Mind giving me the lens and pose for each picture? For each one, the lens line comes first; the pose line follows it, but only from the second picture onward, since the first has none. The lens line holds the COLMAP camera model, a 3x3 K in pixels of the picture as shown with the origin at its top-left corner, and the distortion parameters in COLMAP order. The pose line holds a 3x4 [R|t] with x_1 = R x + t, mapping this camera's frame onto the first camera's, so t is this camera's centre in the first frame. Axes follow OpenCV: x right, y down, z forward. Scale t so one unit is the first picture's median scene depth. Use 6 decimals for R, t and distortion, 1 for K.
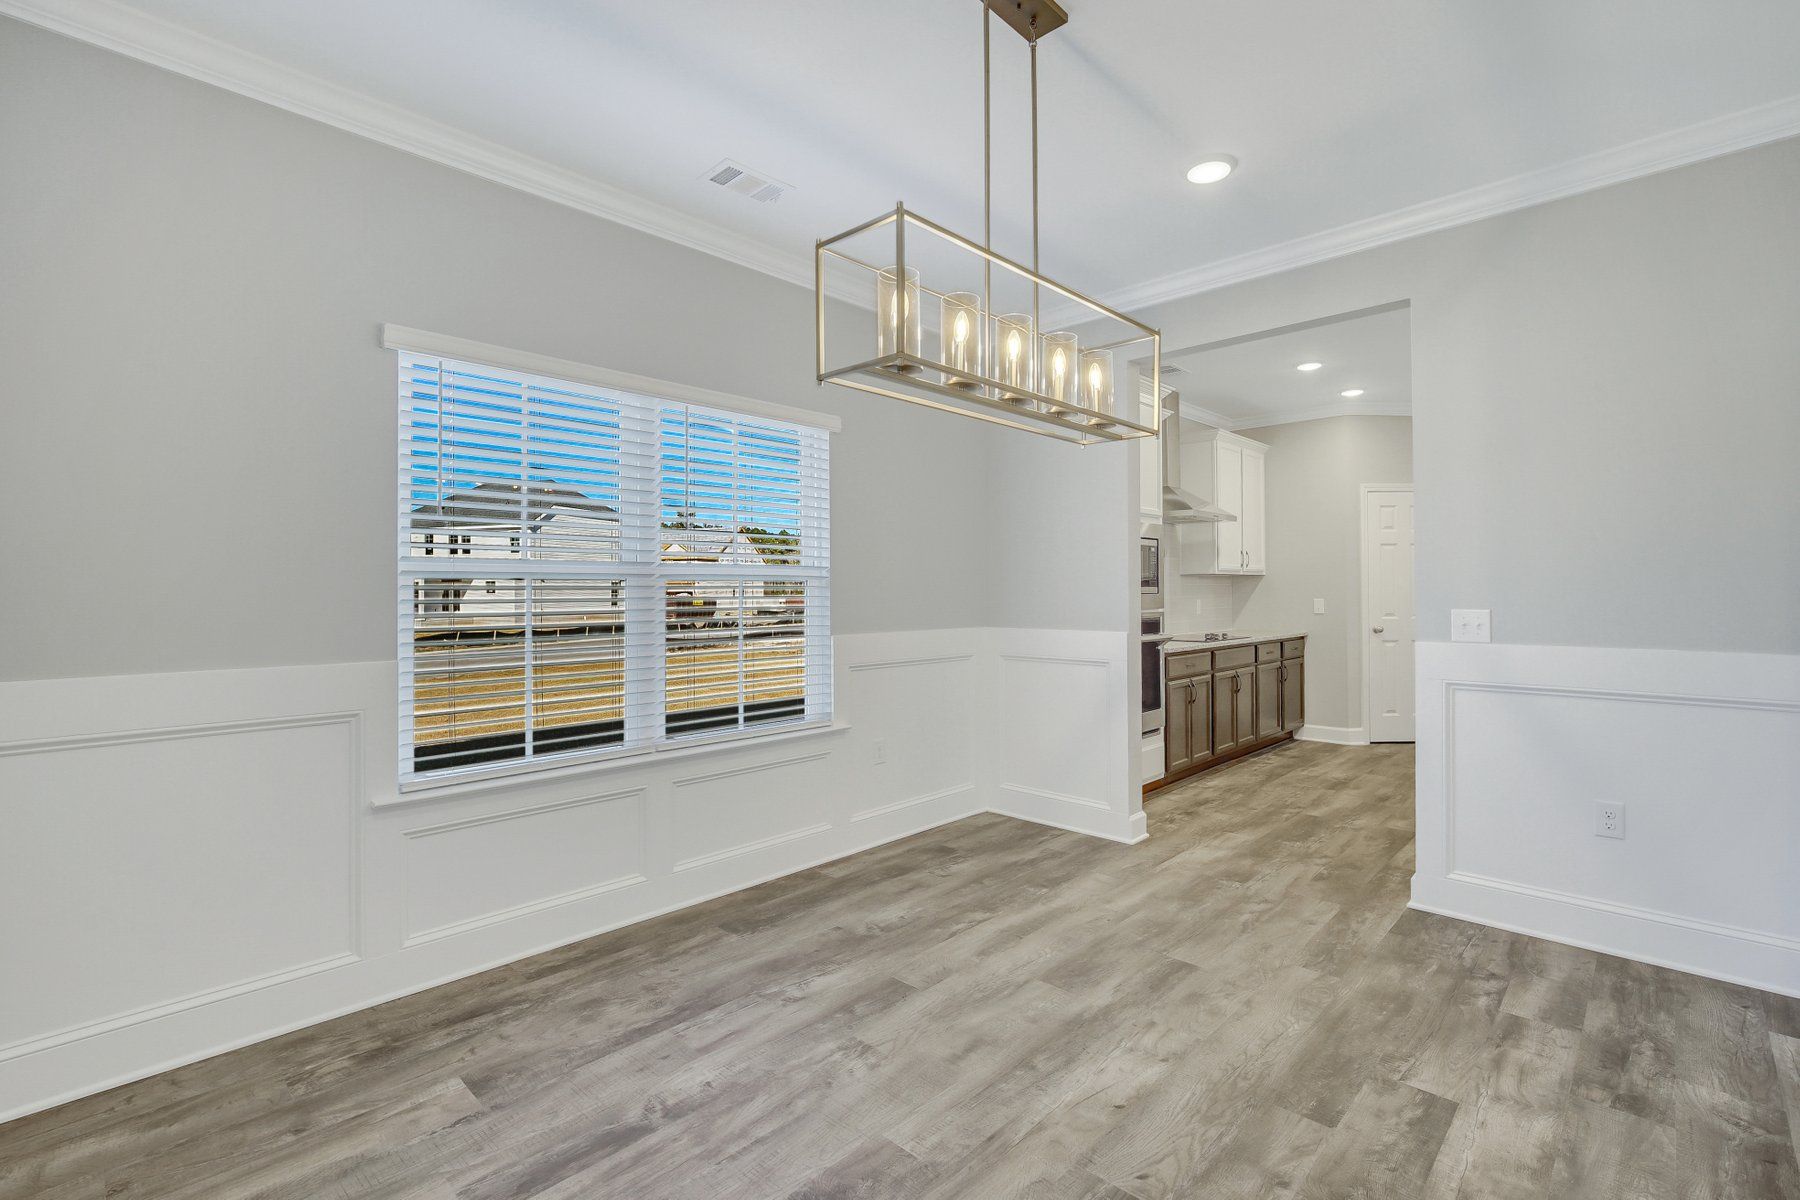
lens RADIAL K [[796.1, 0, 898.1], [0, 796.1, 591.7], [0, 0, 1]] dist [-0.001923, 0.002312]
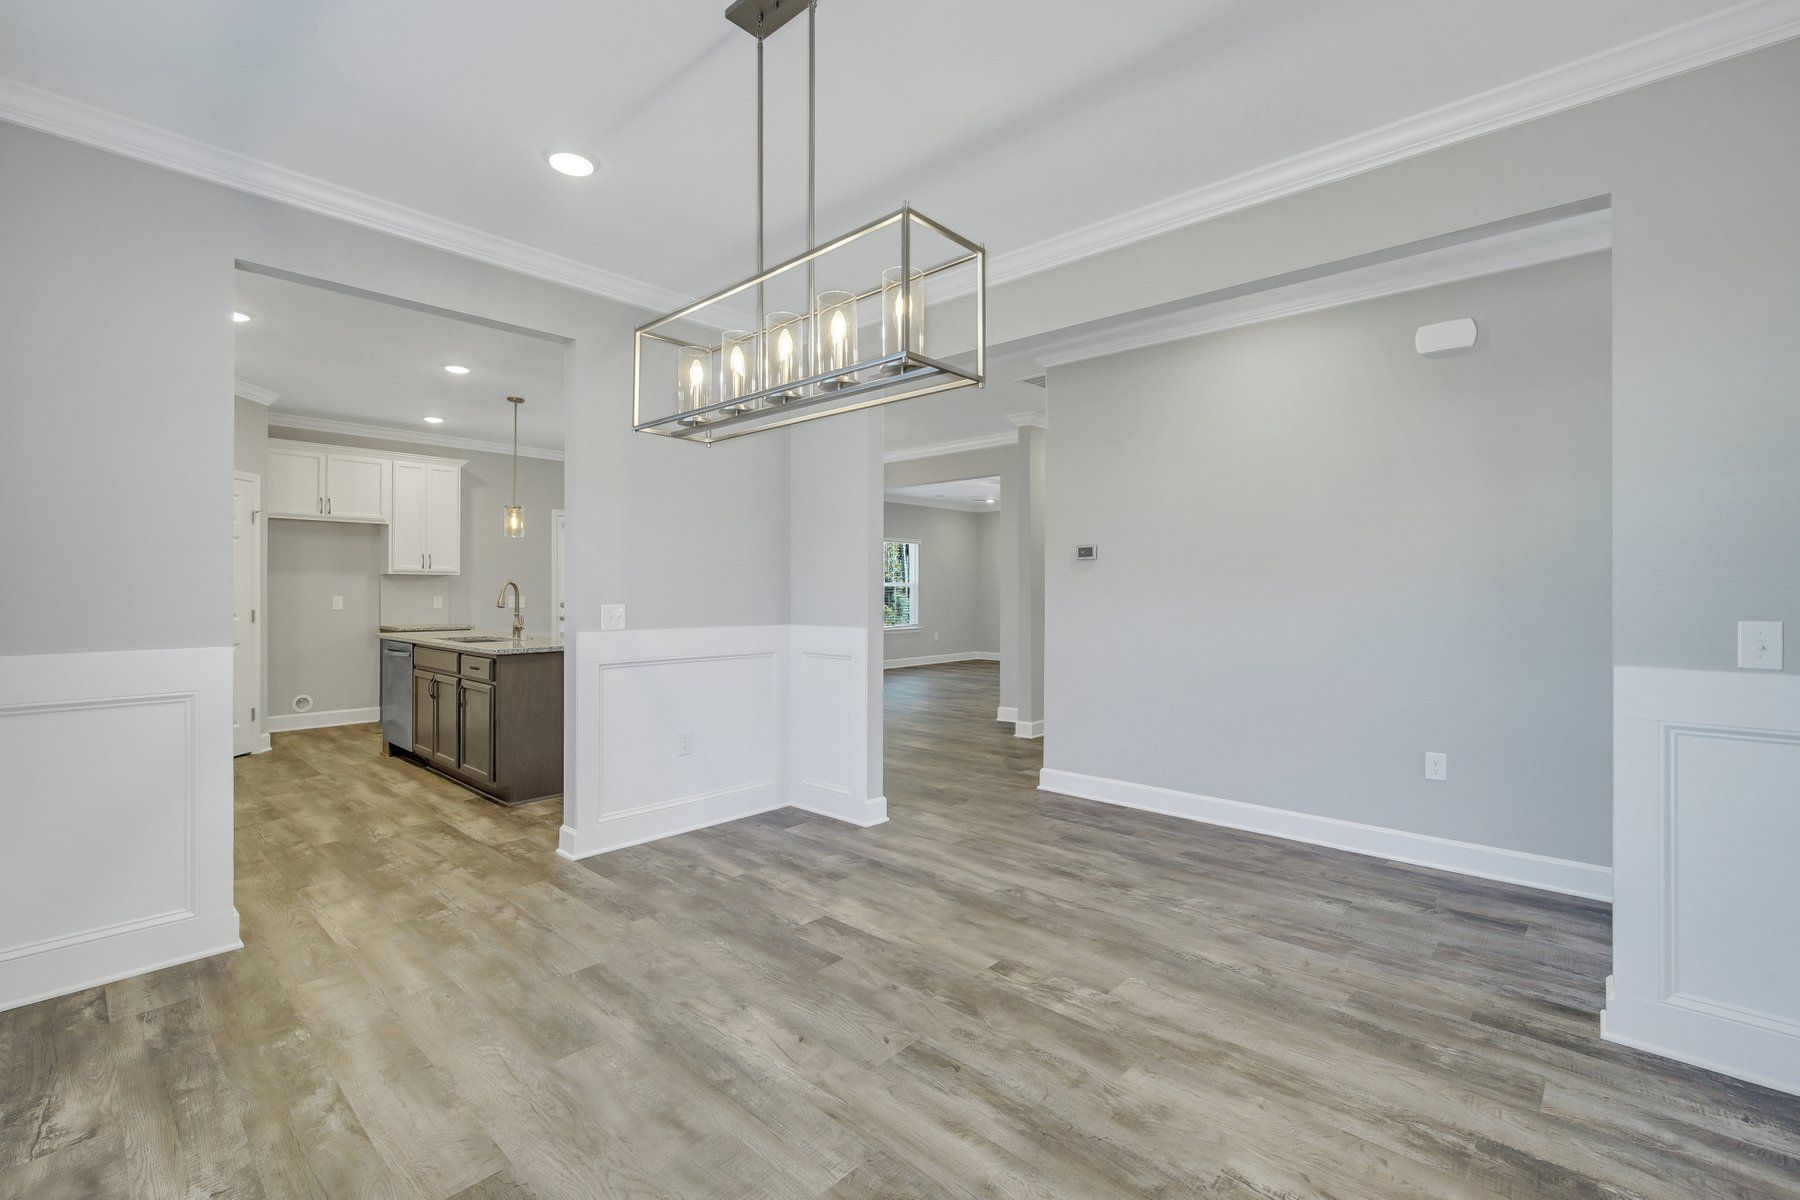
lens RADIAL K [[796.1, 0, 901.2], [0, 796.1, 601.5], [0, 0, 1]] dist [-0.001923, 0.002312]
pose [[-0.016267, -0.012654, 0.999788, -0.611354], [-0.001339, 0.999919, 0.012634, 0.000061], [-0.999867, -0.001133, -0.016283, 0.618186]]
